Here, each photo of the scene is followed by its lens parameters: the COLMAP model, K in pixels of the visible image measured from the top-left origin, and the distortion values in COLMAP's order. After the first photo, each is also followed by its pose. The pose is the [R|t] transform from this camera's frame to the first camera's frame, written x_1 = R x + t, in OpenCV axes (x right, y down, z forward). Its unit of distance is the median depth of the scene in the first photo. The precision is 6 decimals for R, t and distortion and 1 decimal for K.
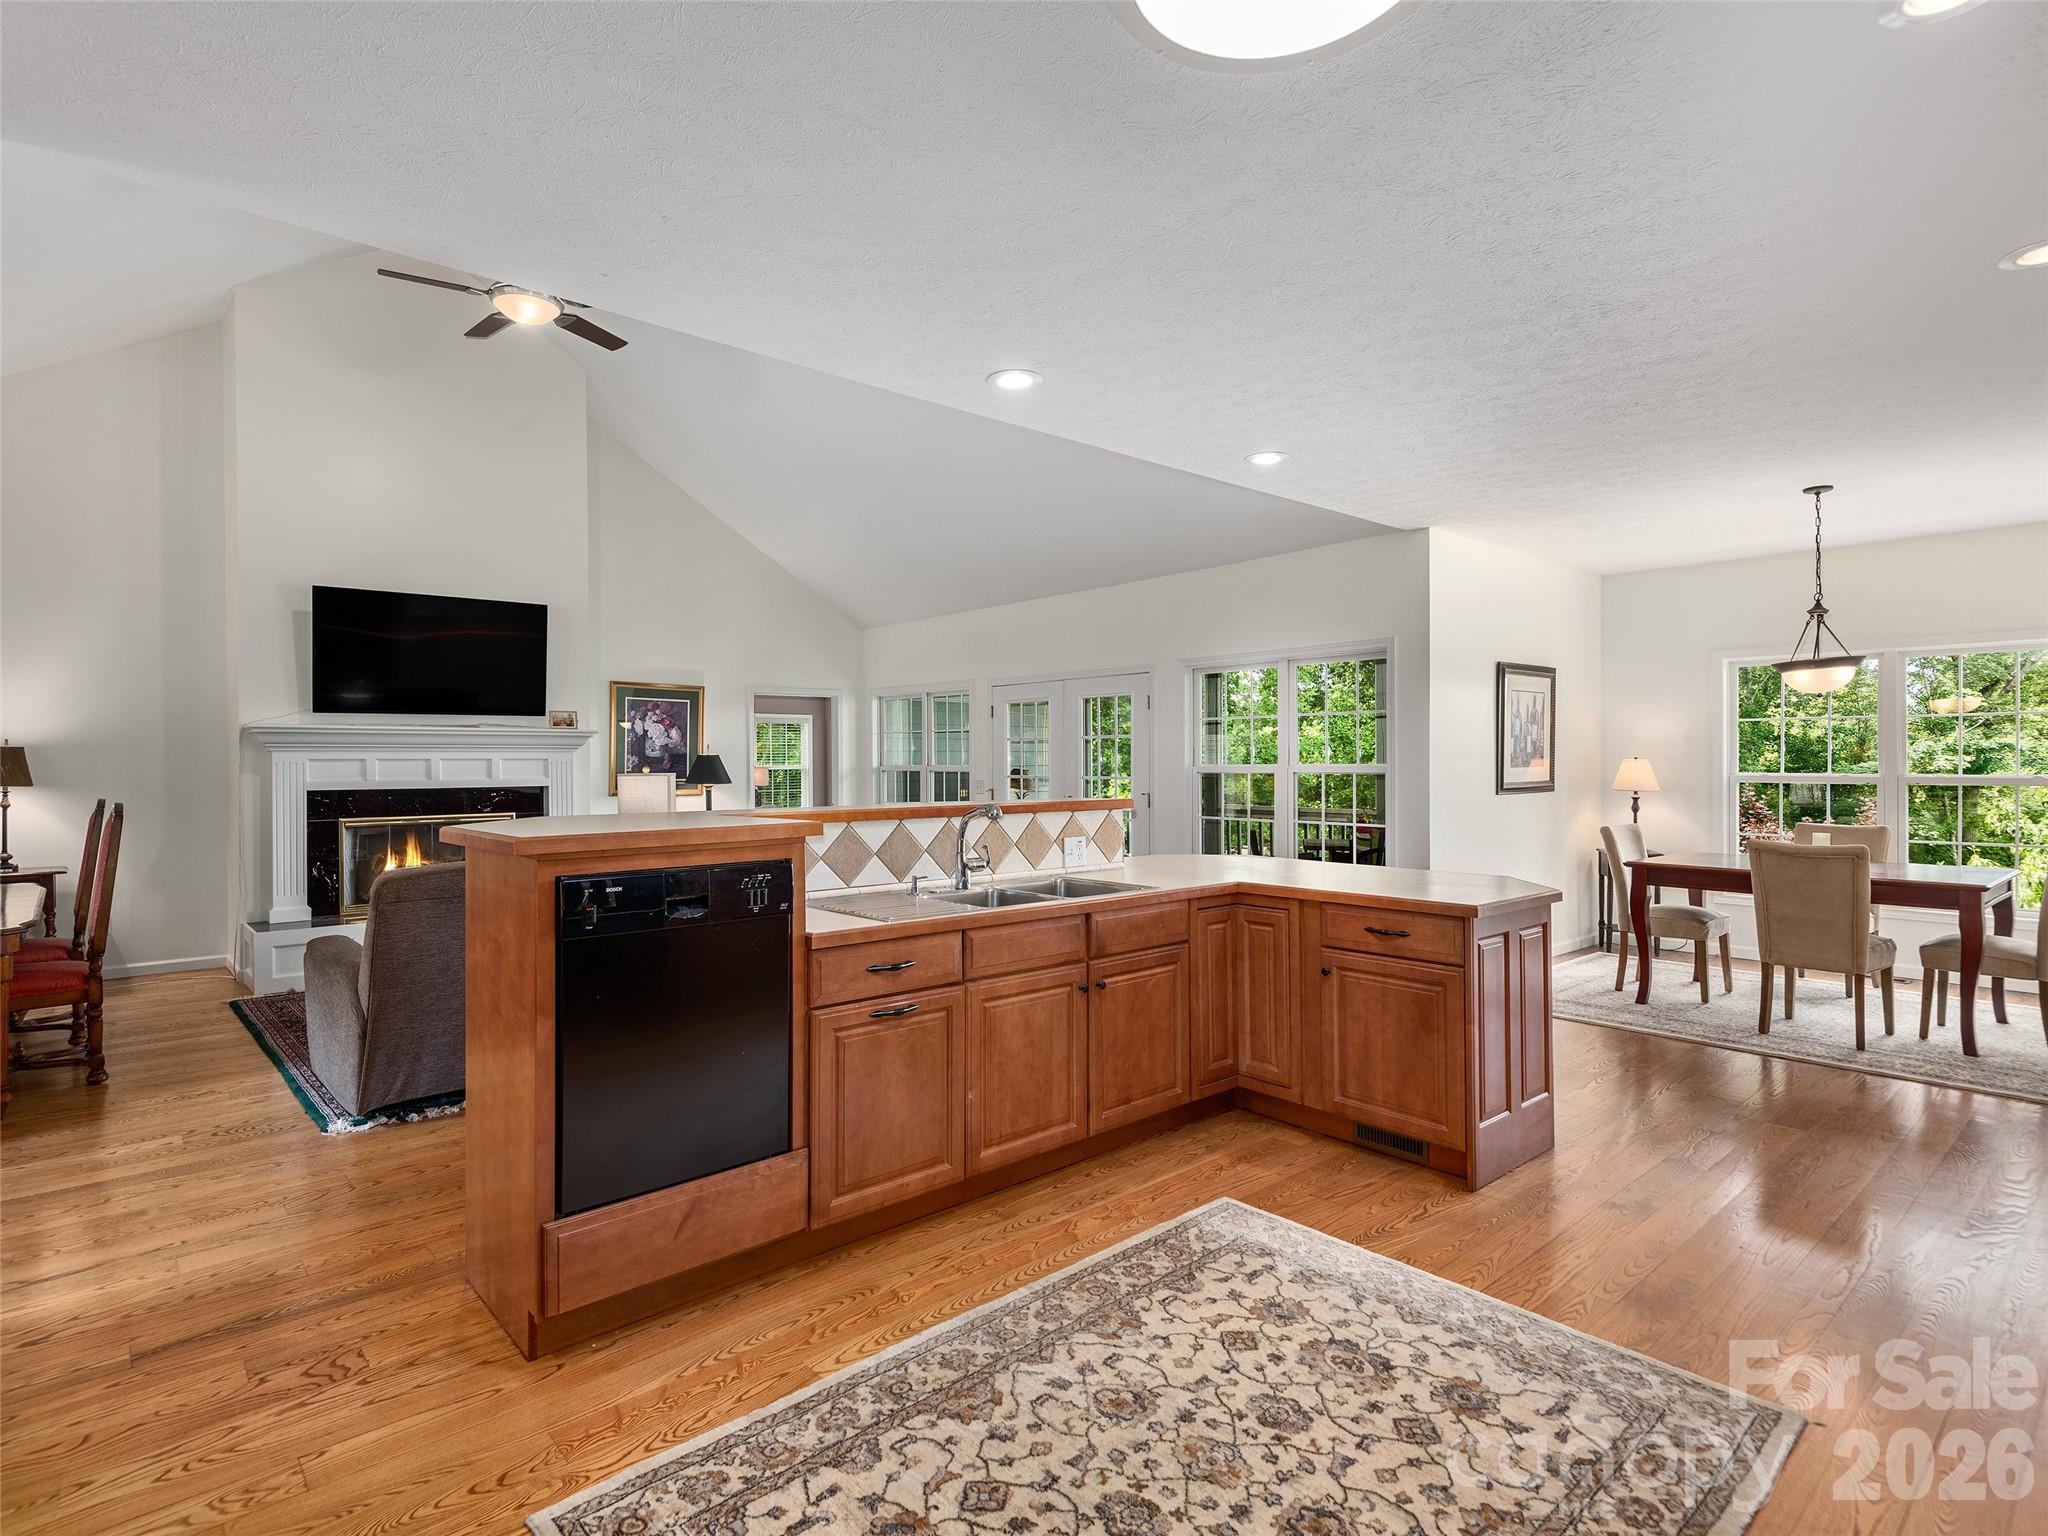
lens RADIAL K [[1045.1, 0, 1029.1], [0, 1045.1, 772.8], [0, 0, 1]] dist [0.015848, -0.009772]
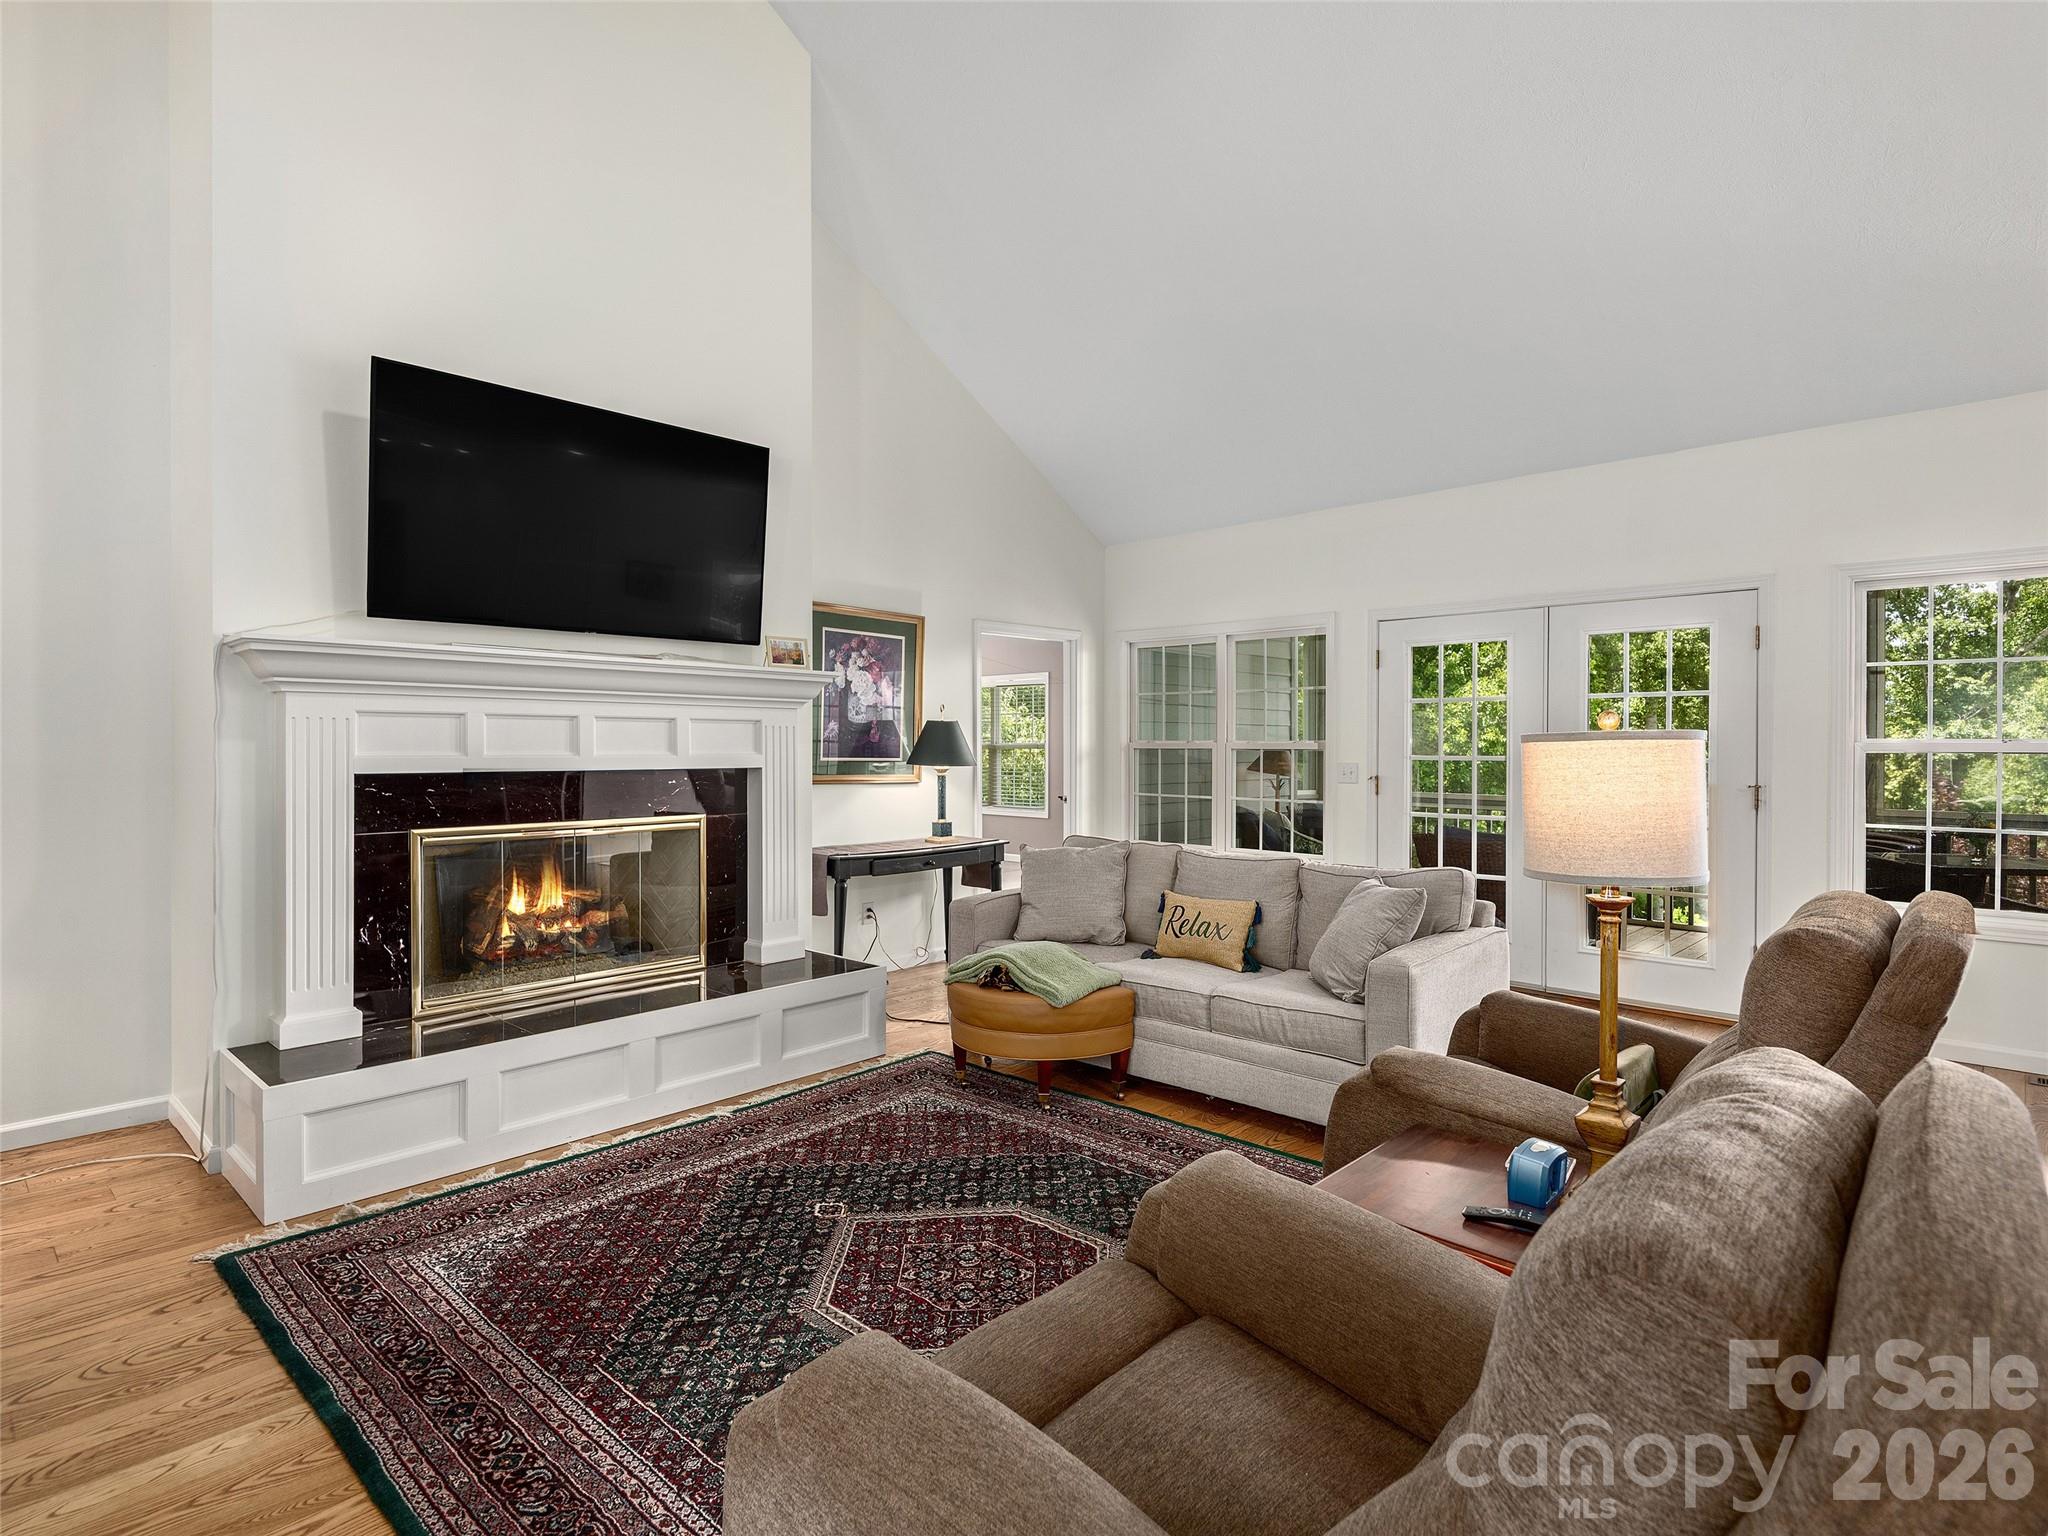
lens RADIAL K [[1045.1, 0, 1024.5], [0, 1045.1, 761.0], [0, 0, 1]] dist [0.015848, -0.009772]
pose [[0.996611, 0.007363, 0.081931, -0.399666], [-0.007565, 0.999969, 0.002154, 0.006982], [-0.081913, -0.002767, 0.996636, 0.465538]]
